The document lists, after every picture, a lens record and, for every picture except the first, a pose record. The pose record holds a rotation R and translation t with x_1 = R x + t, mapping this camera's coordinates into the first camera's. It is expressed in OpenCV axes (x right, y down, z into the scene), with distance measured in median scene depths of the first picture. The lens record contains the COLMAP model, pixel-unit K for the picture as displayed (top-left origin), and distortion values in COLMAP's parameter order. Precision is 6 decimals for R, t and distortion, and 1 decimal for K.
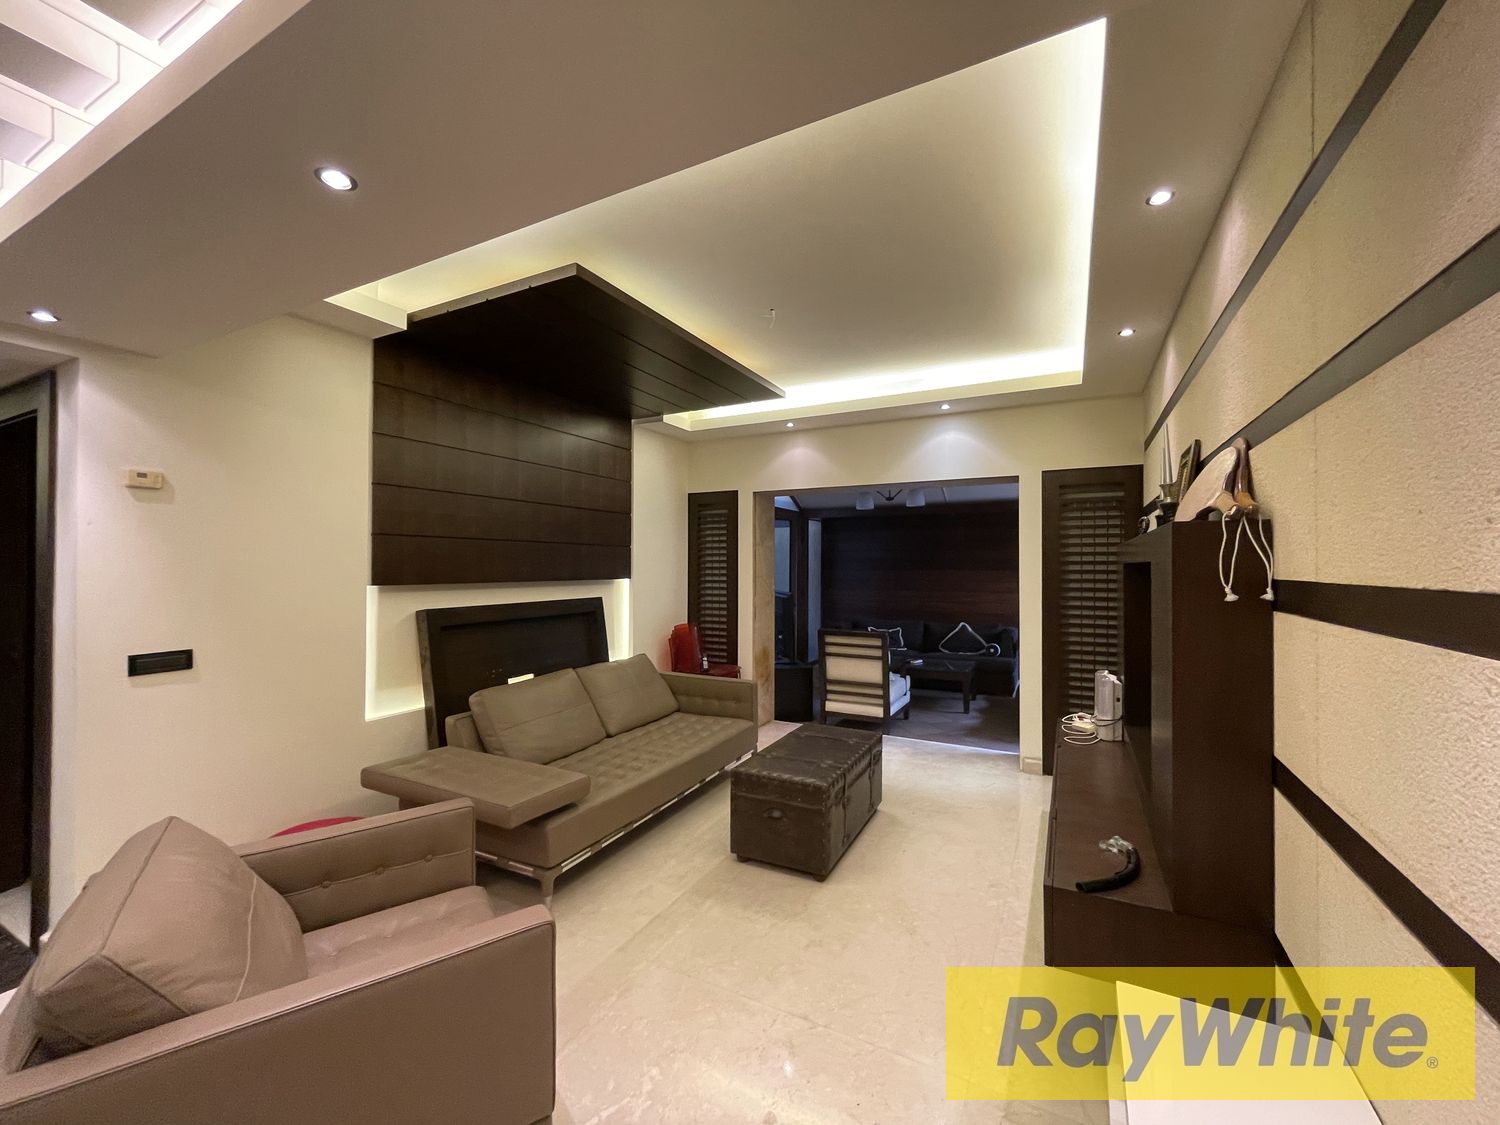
lens RADIAL K [[610.4, 0, 752.4], [0, 610.4, 561.4], [0, 0, 1]] dist [0.002632, 0.000045]
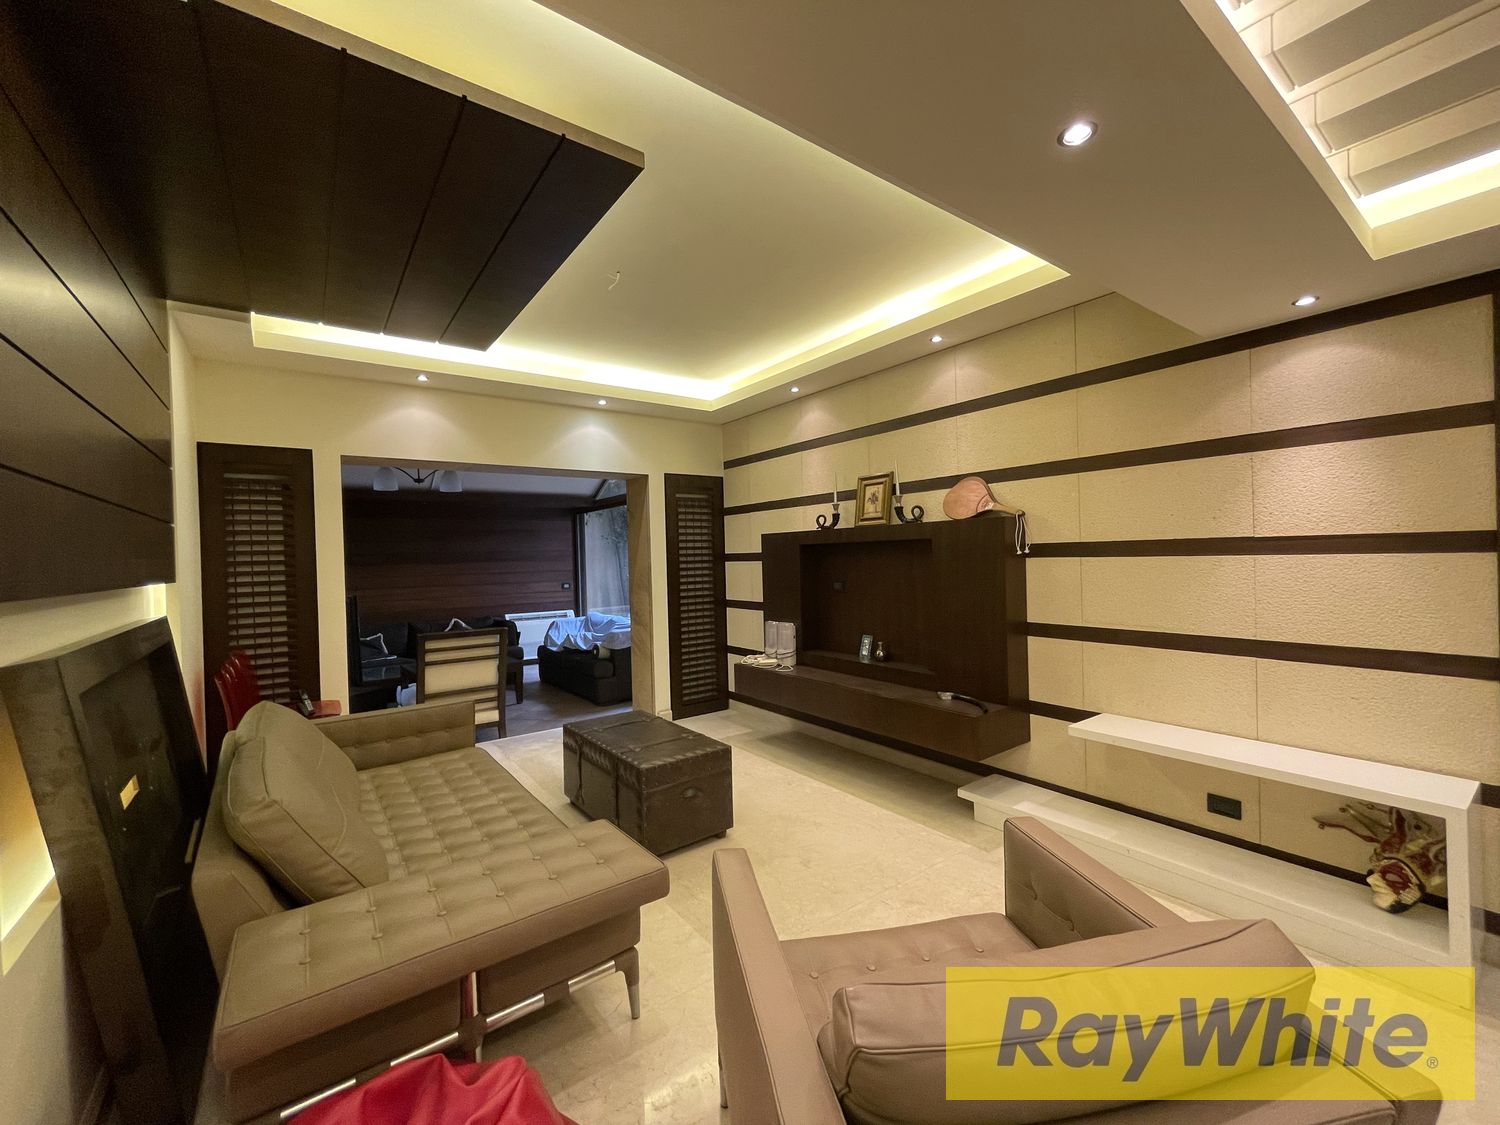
lens RADIAL K [[610.4, 0, 751.8], [0, 610.4, 561.9], [0, 0, 1]] dist [0.002632, 0.000045]
pose [[0.441496, -0.023816, 0.896947, -0.469279], [0.021110, 0.999647, 0.016152, 0.011314], [-0.897015, 0.011803, 0.441843, 0.268044]]
